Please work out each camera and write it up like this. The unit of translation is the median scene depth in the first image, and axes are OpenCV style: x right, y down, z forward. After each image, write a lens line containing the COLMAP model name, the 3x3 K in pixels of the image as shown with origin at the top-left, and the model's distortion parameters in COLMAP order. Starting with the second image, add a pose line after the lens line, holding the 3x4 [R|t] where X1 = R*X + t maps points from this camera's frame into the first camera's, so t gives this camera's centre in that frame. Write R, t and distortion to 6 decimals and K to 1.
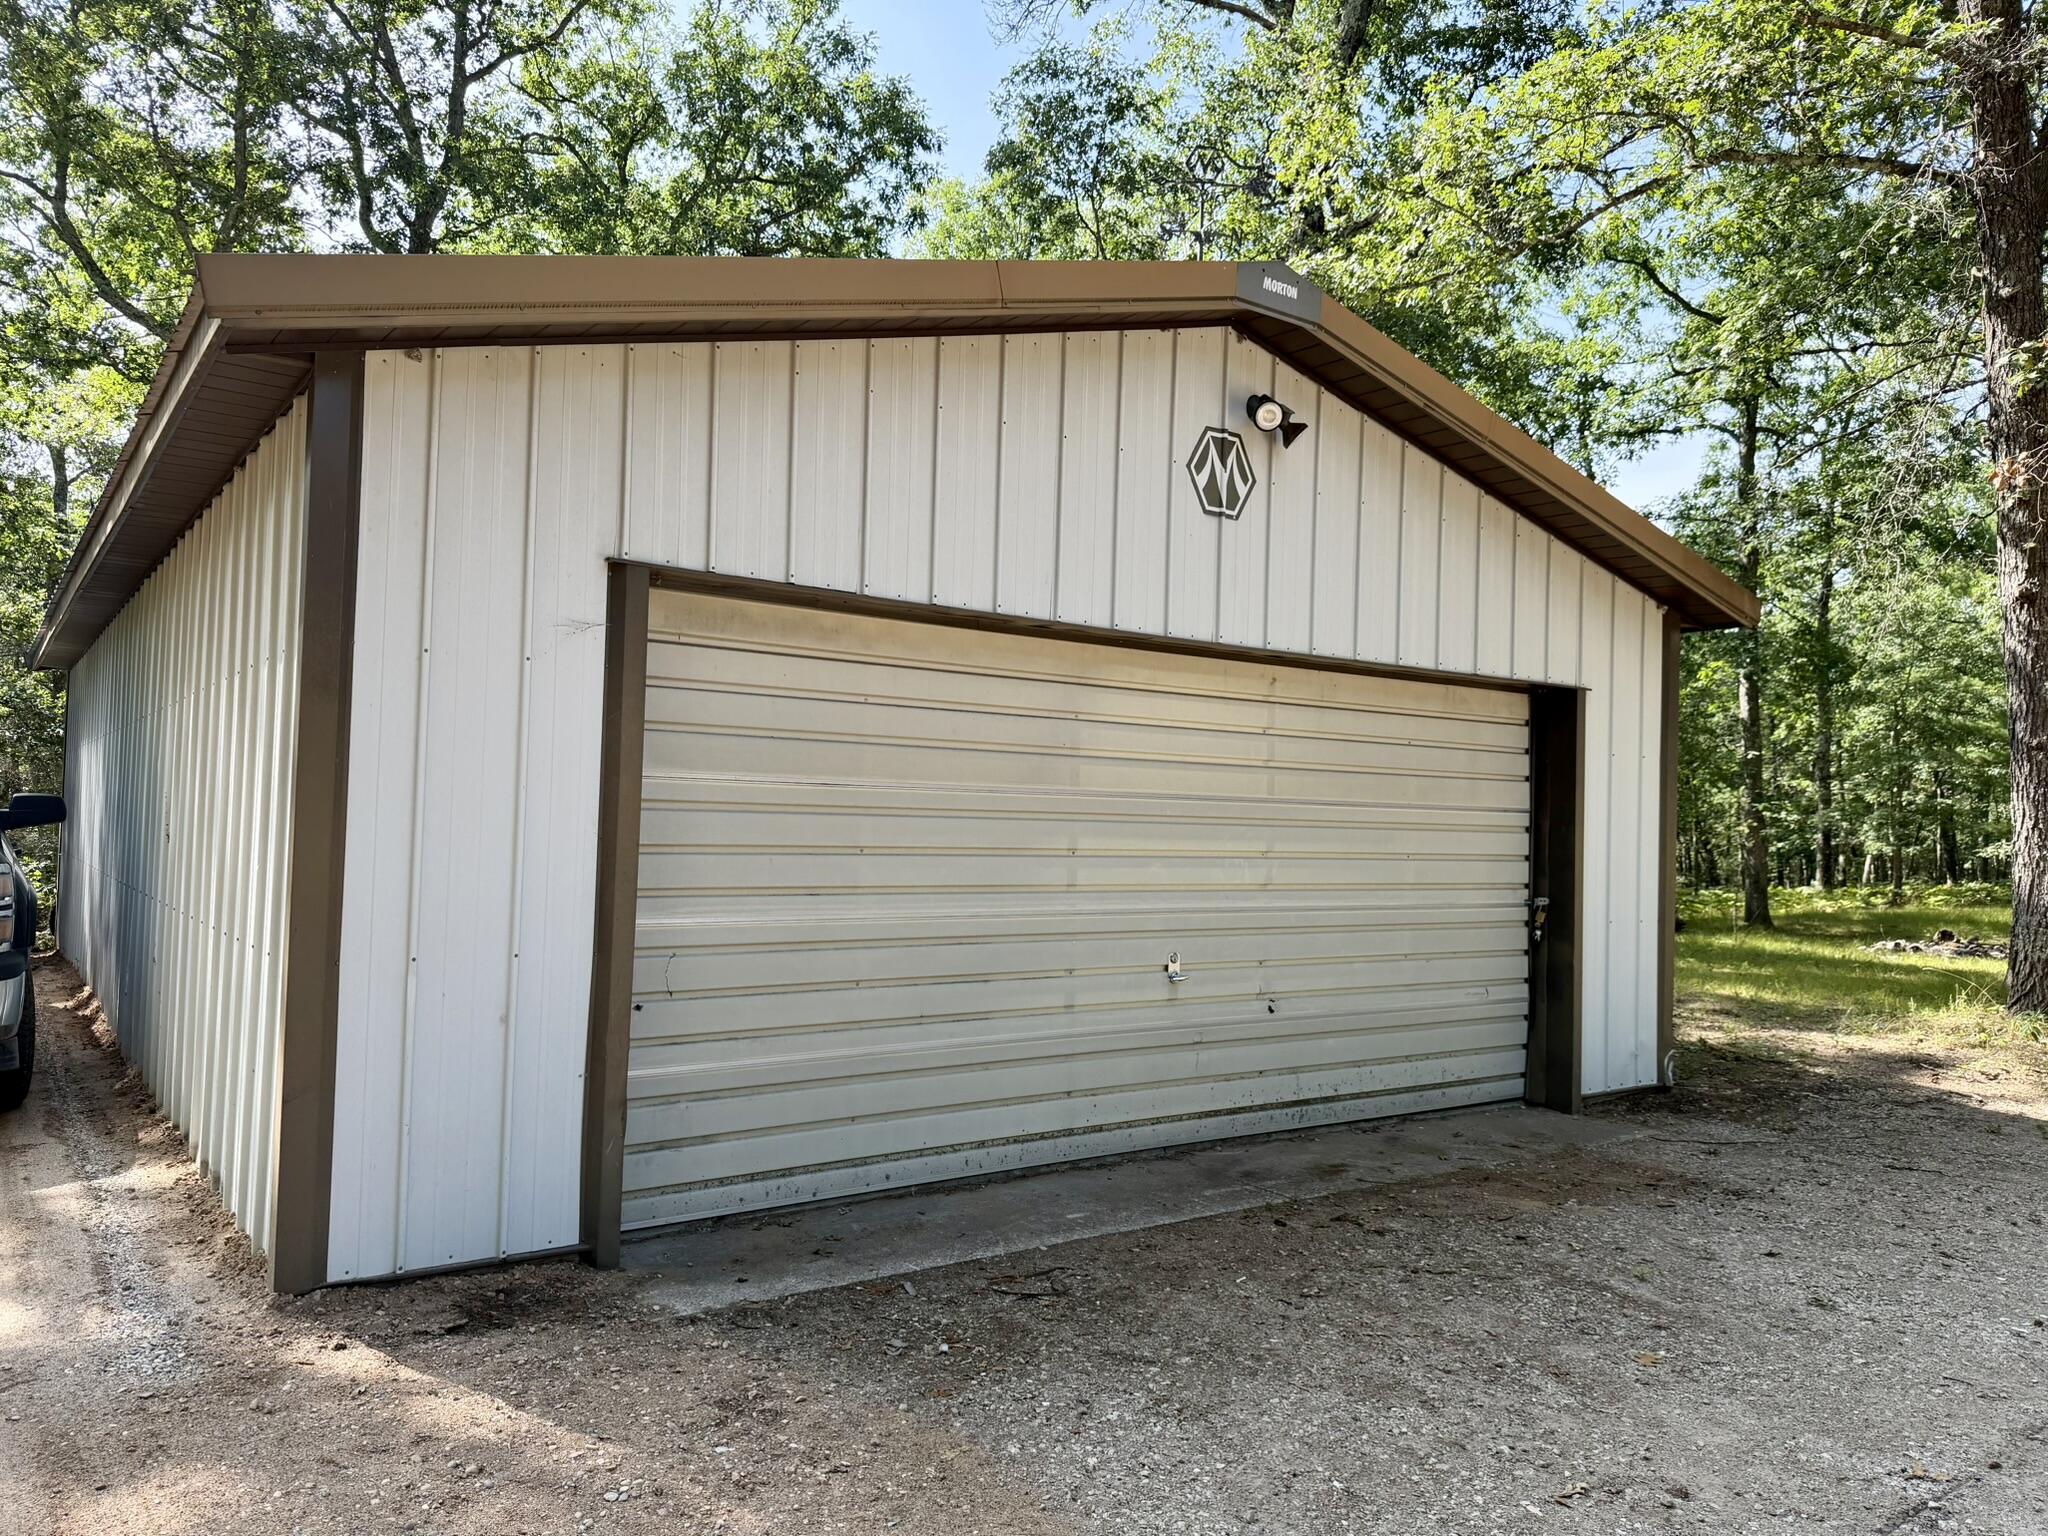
lens RADIAL K [[1436.2, 0, 1016.5], [0, 1436.2, 772.5], [0, 0, 1]] dist [0.107839, -0.150550]
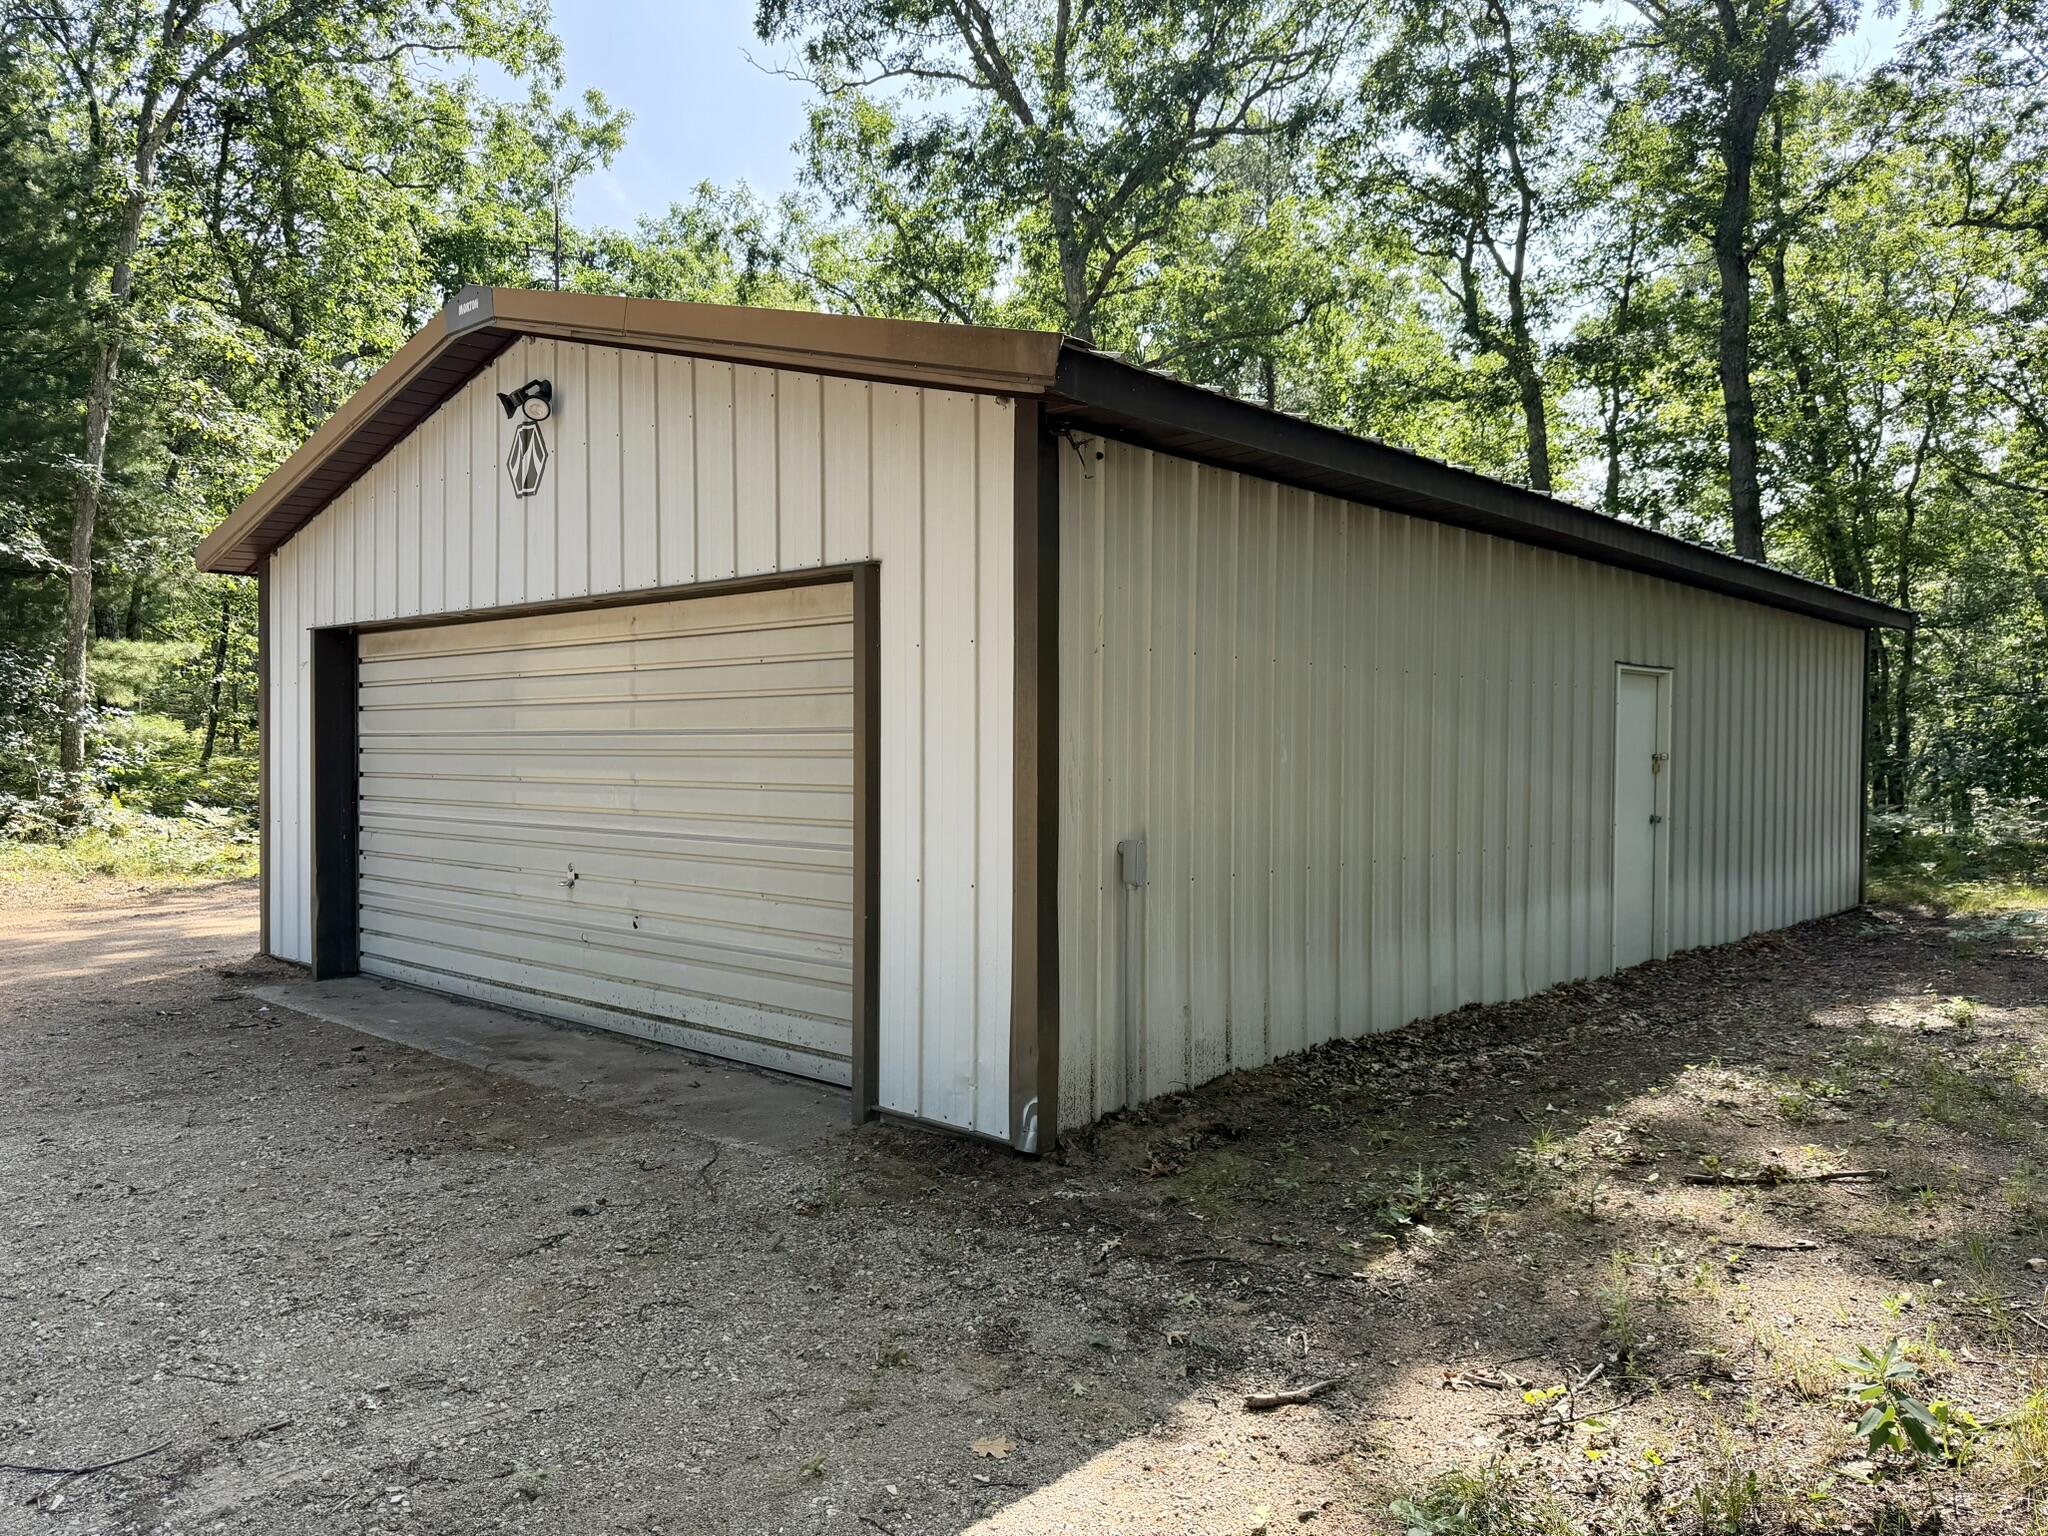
lens RADIAL K [[1436.2, 0, 1016.5], [0, 1436.2, 772.5], [0, 0, 1]] dist [0.107839, -0.150550]
pose [[0.199649, -0.006414, -0.979846, 1.300564], [0.039750, 0.999208, 0.001558, 0.059407], [0.979061, -0.039260, 0.199746, 1.069347]]
